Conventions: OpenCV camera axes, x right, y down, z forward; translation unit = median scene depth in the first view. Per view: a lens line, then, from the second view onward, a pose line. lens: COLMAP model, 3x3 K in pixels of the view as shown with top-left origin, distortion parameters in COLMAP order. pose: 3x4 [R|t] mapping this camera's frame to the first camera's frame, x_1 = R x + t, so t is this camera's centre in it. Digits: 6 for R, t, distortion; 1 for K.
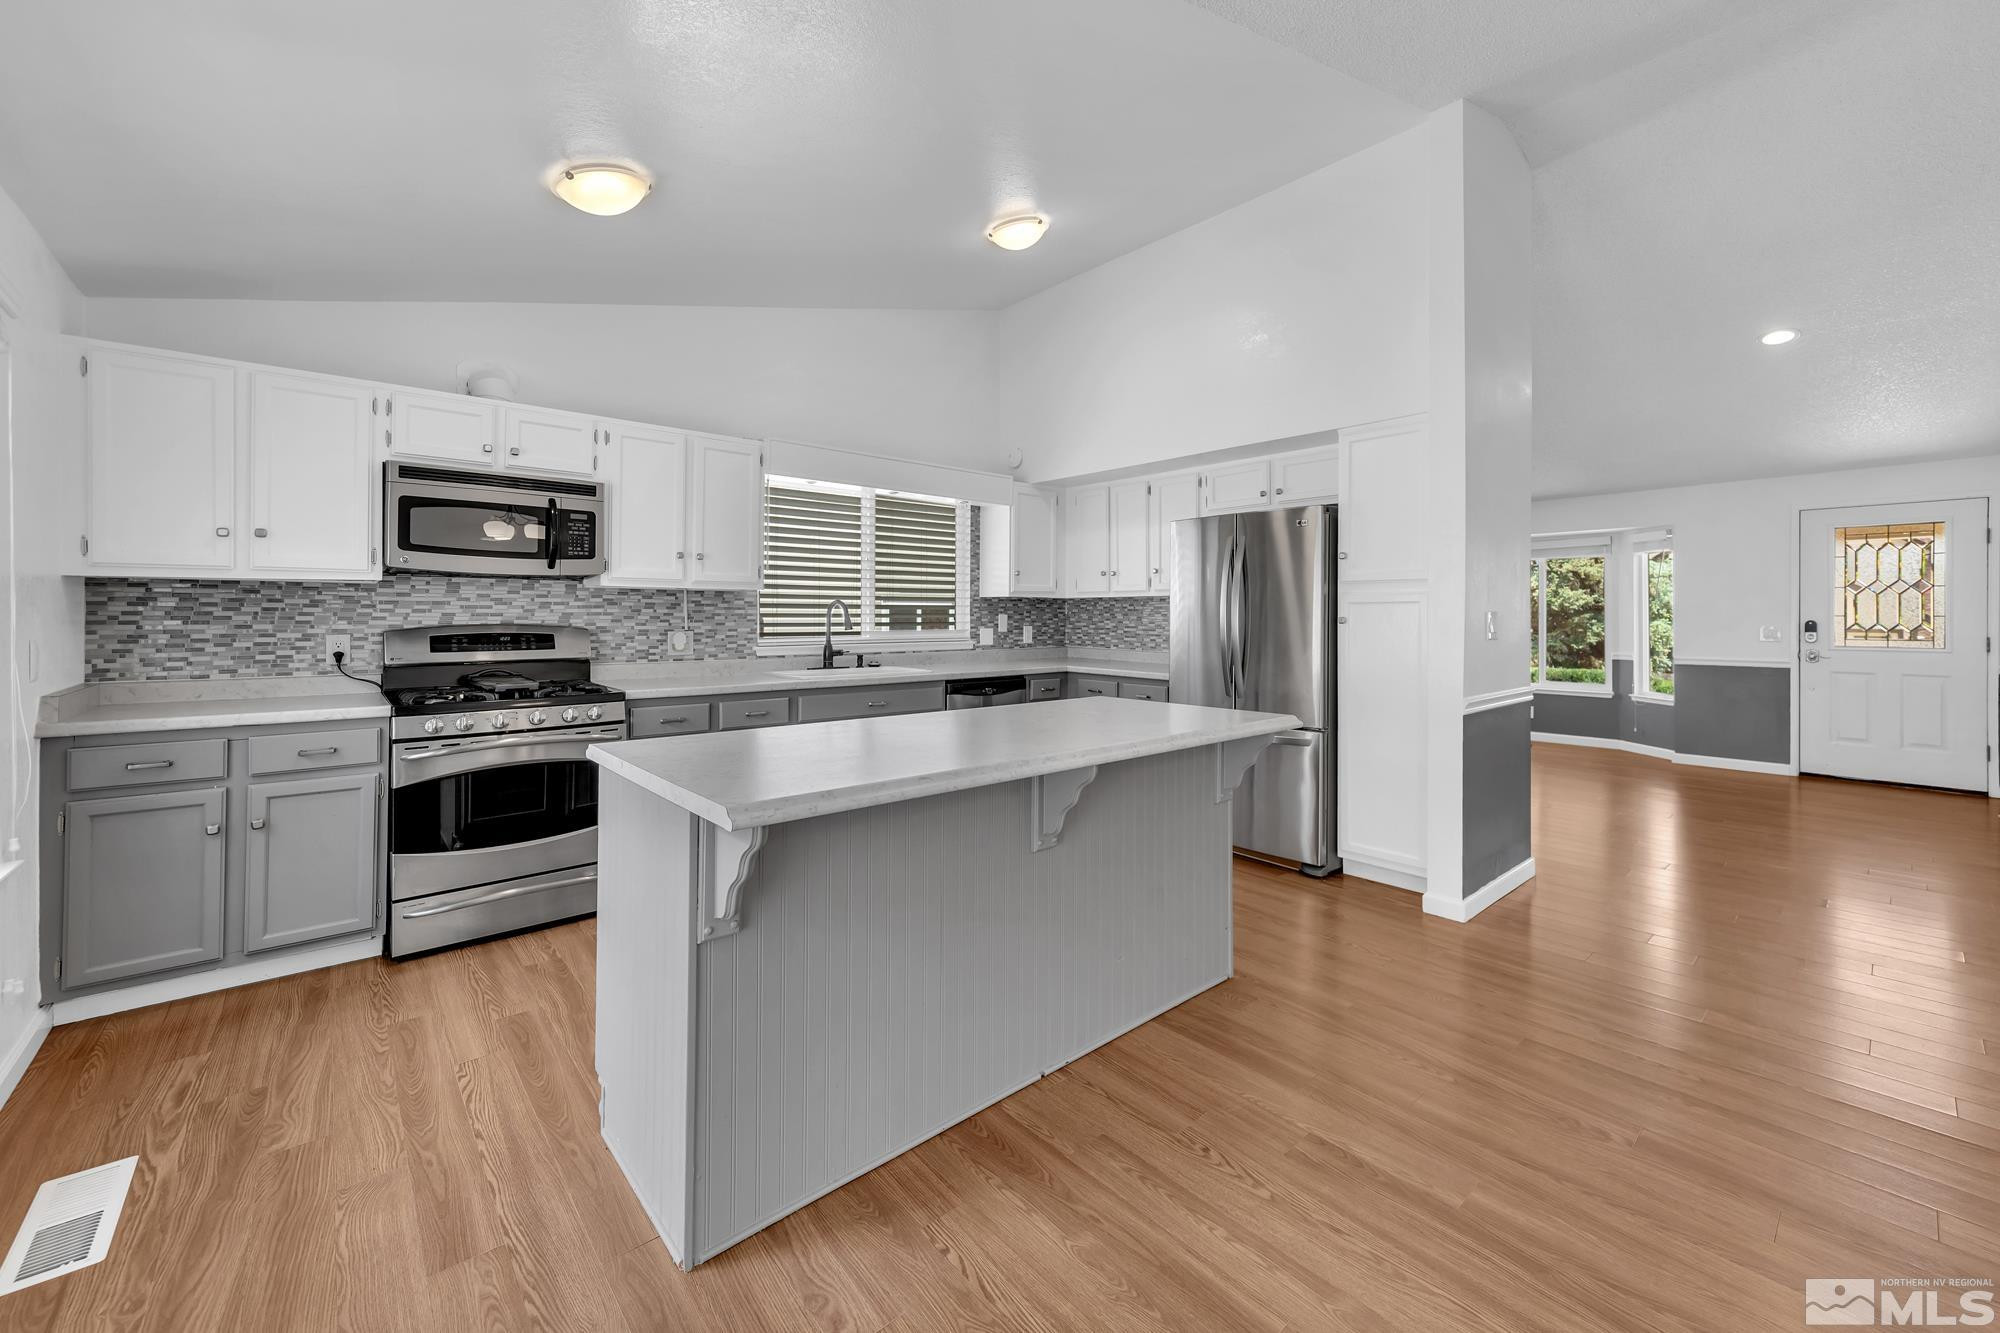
lens RADIAL K [[783.2, 0, 1020.1], [0, 783.2, 614.0], [0, 0, 1]] dist [0.001362, 0.000122]
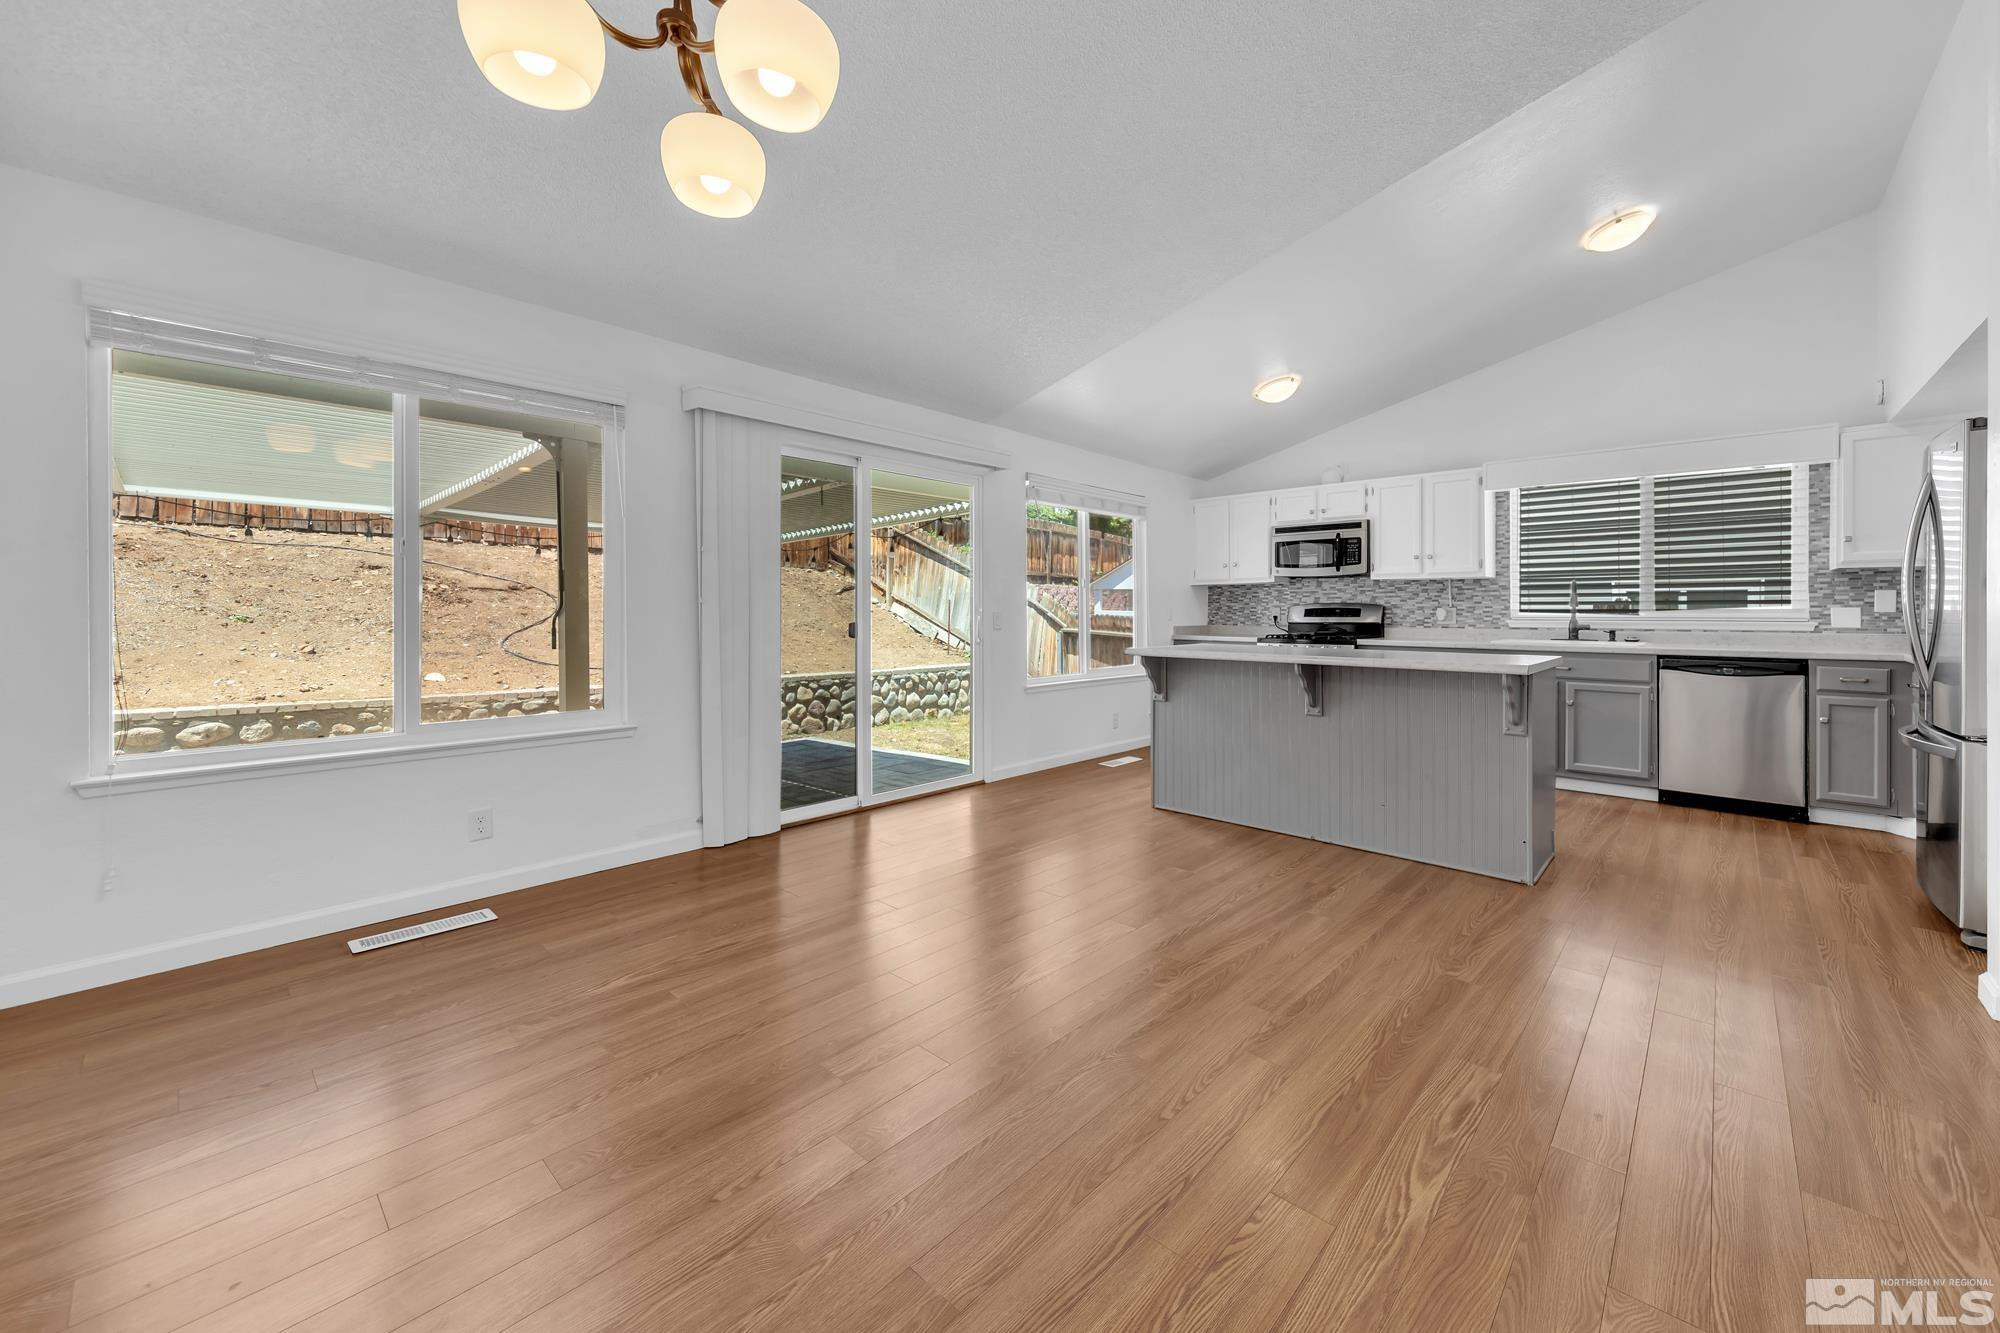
lens RADIAL K [[763.4, 0, 1022.9], [0, 763.4, 614.2], [0, 0, 1]] dist [0.001503, -0.000141]
pose [[0.099326, 0.000837, -0.995055, 0.913434], [0.000311, 1.000000, 0.000872, 0.033035], [0.995055, -0.000396, 0.099326, 0.077408]]
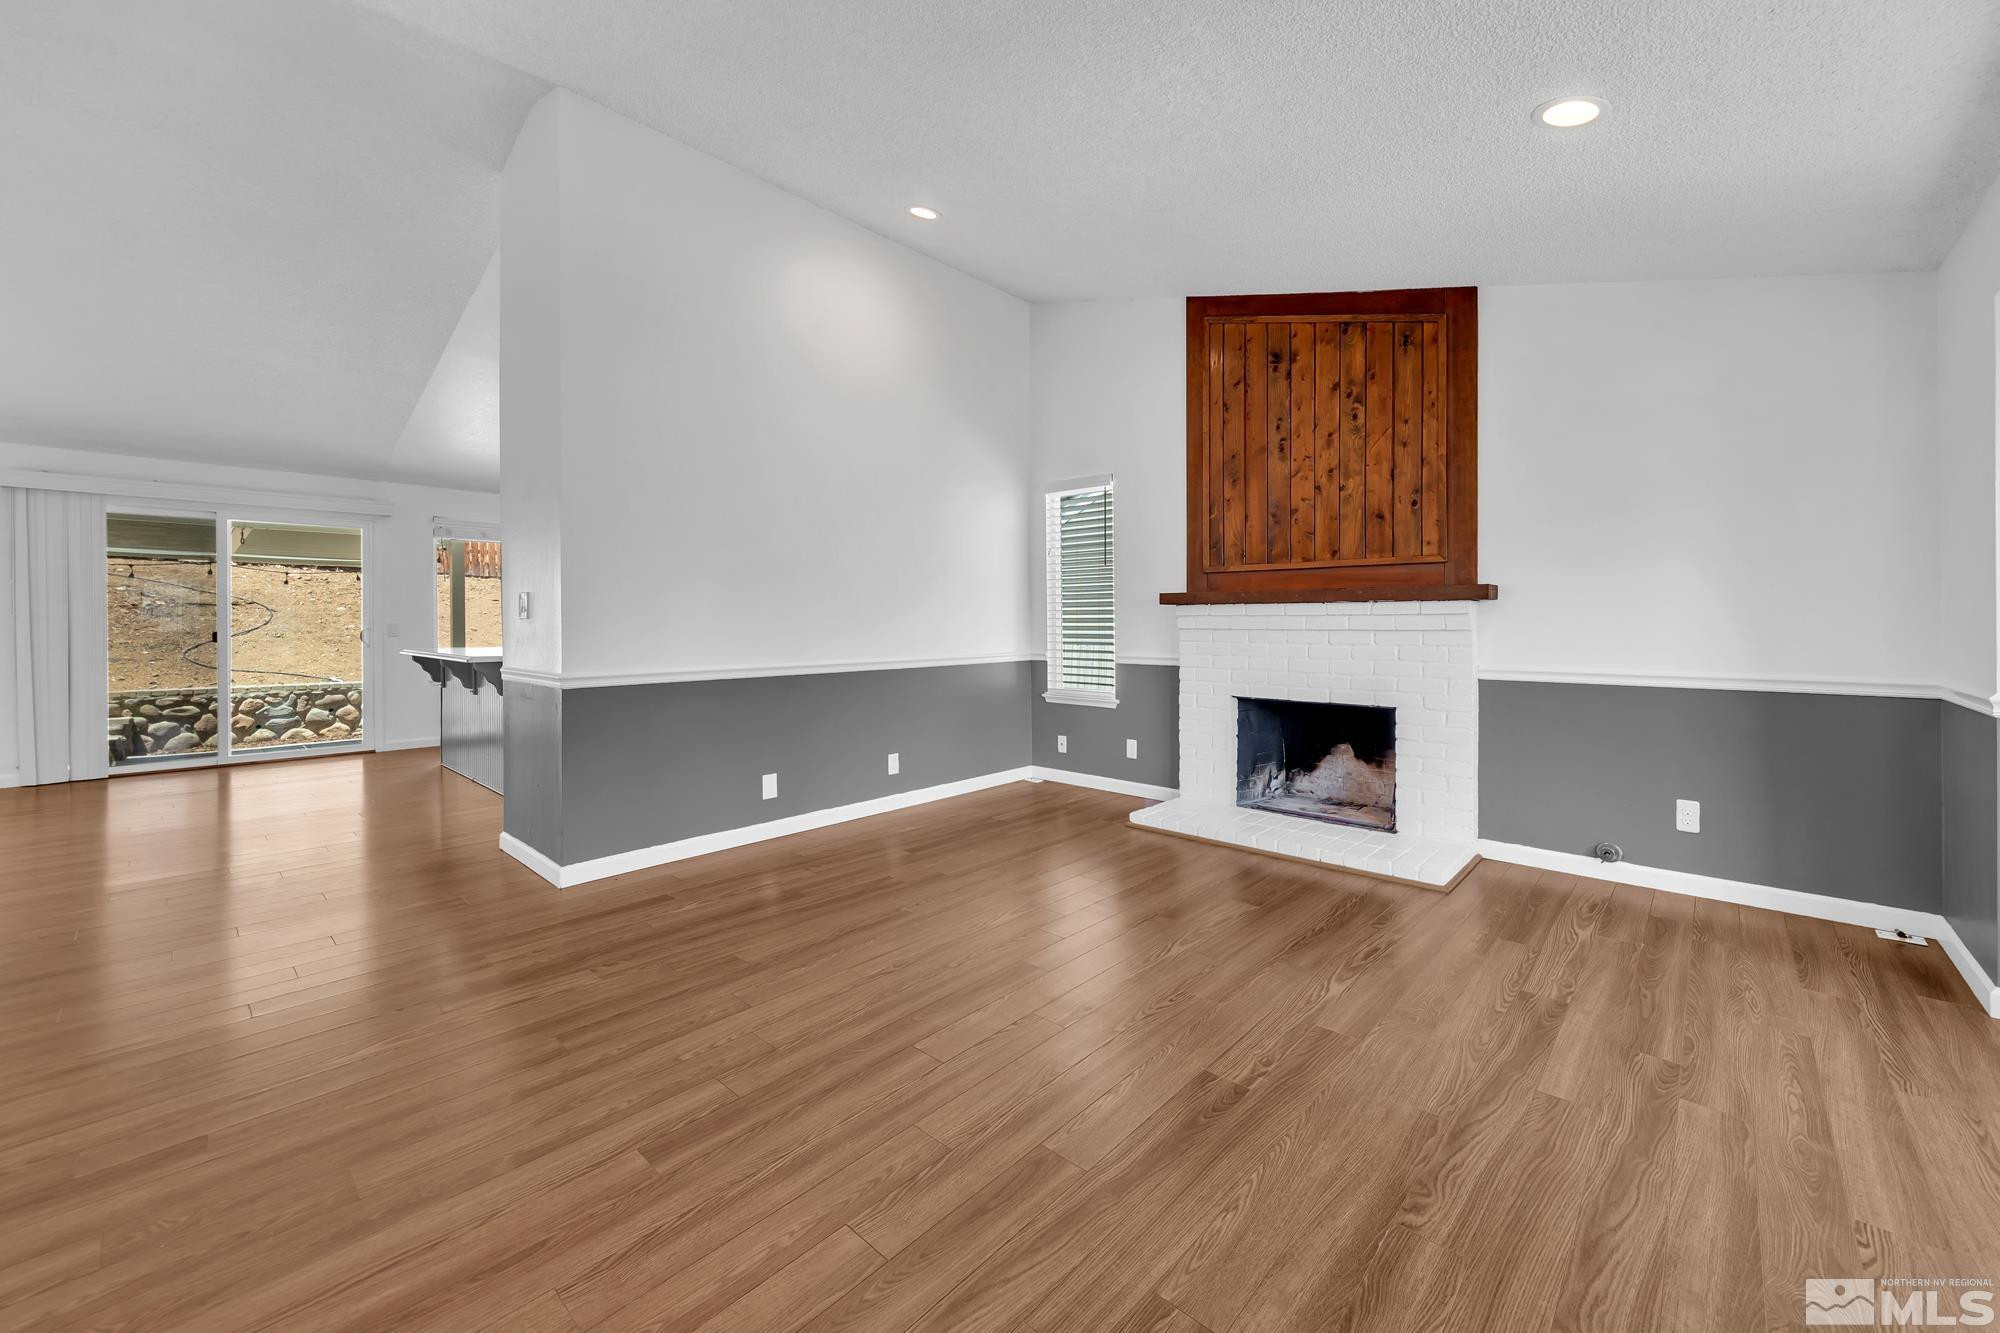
lens RADIAL K [[776.1, 0, 1030.8], [0, 776.1, 629.9], [0, 0, 1]] dist [0.001213, 0.000071]
pose [[0.106890, 0.006697, -0.994248, 1.491887], [0.003446, 0.999969, 0.007106, 0.037844], [0.994265, -0.004186, 0.106863, 1.365170]]
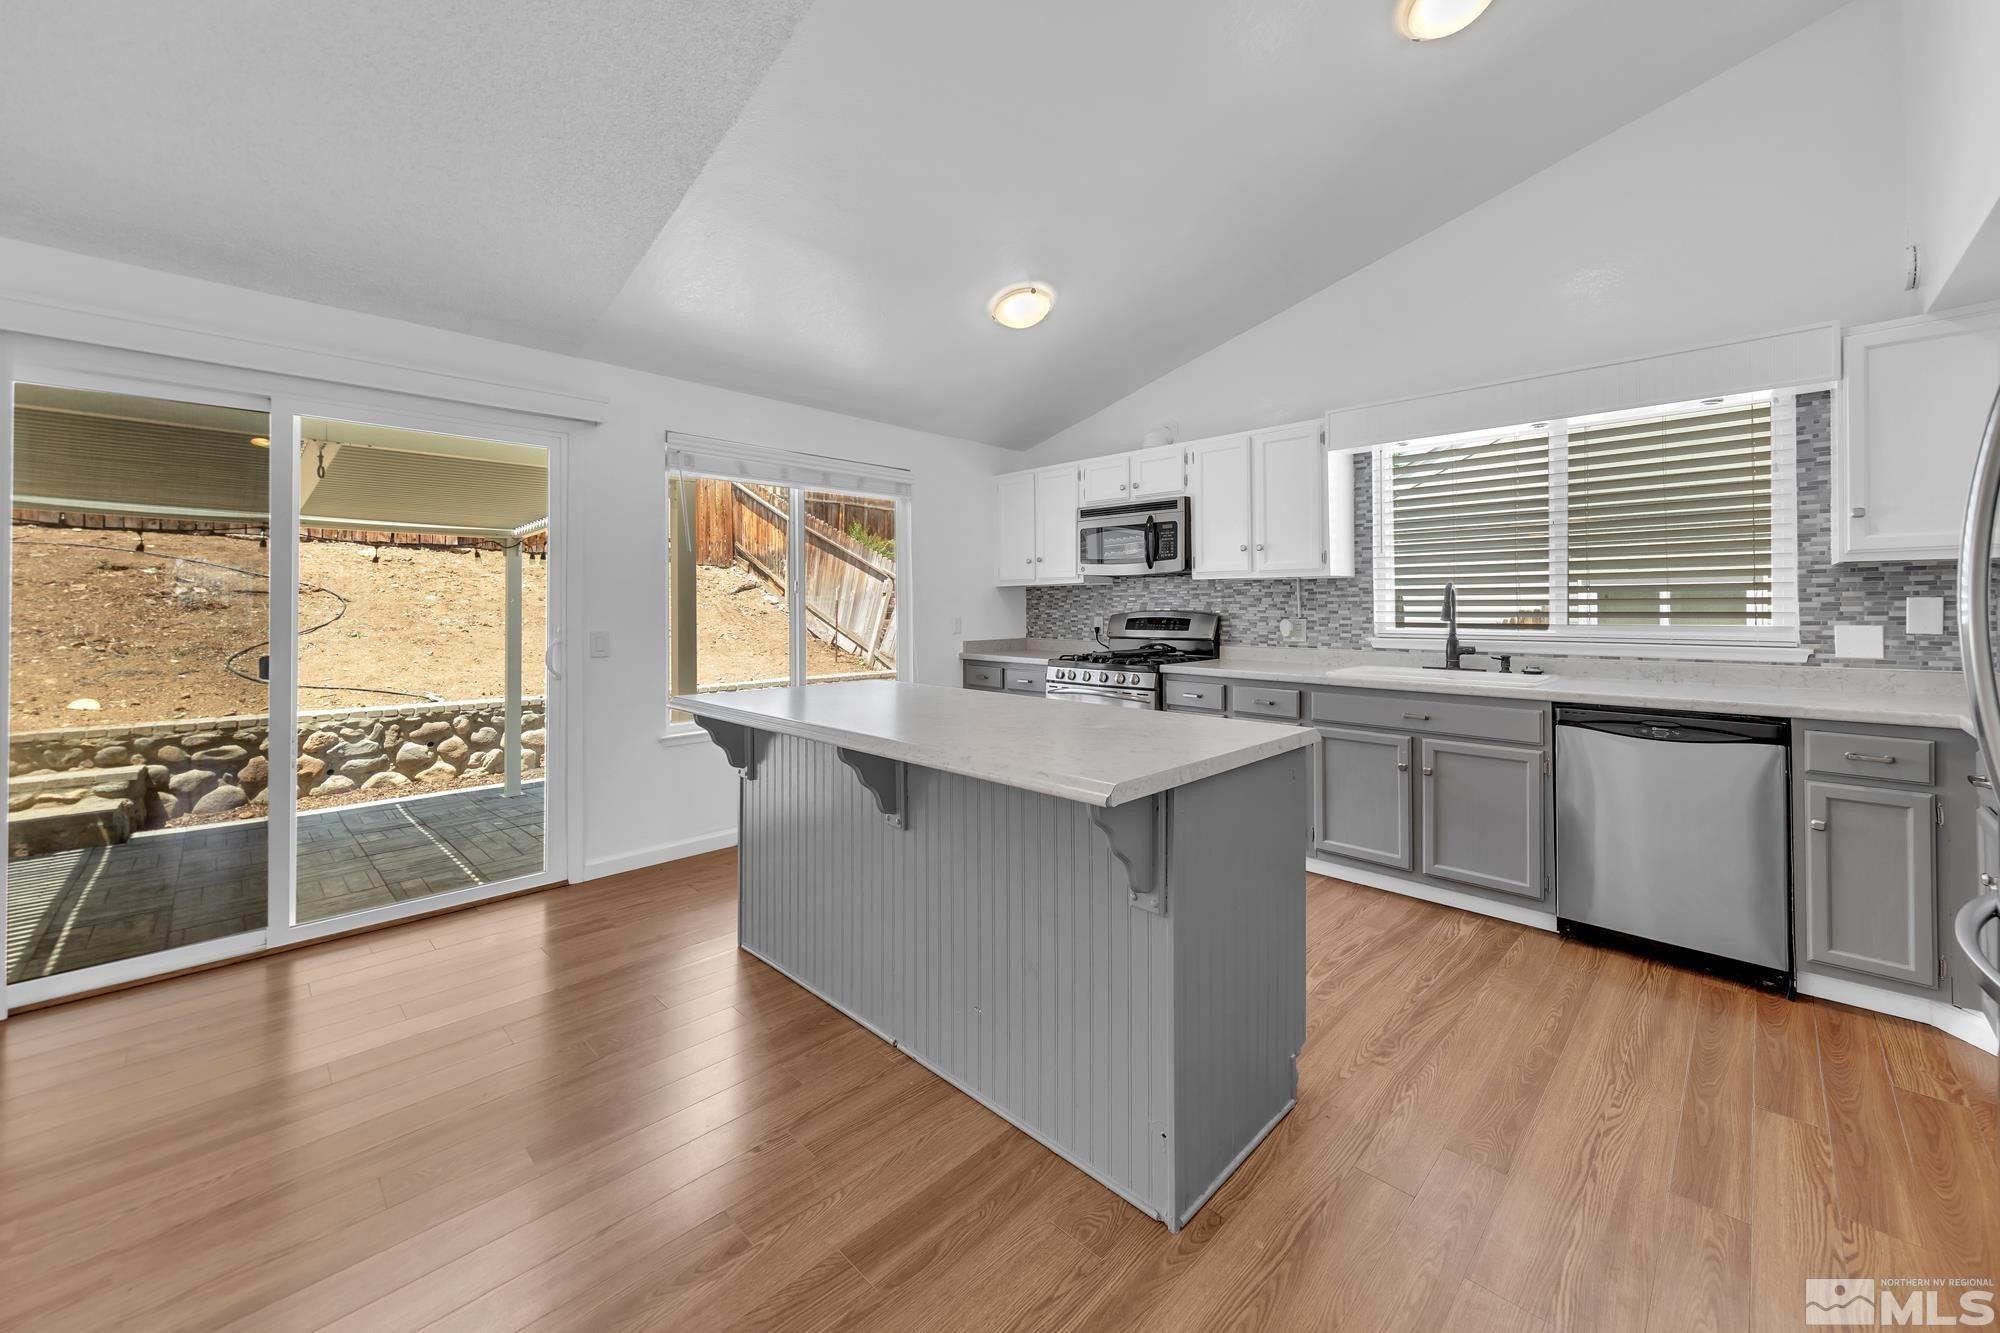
lens RADIAL K [[760.0, 0, 1028.1], [0, 760.0, 602.9], [0, 0, 1]] dist [0.001136, 0.000219]
pose [[0.078042, -0.006913, -0.996926, 0.552201], [0.004582, 0.999968, -0.006575, 0.006045], [0.996940, -0.004055, 0.078071, 0.577535]]
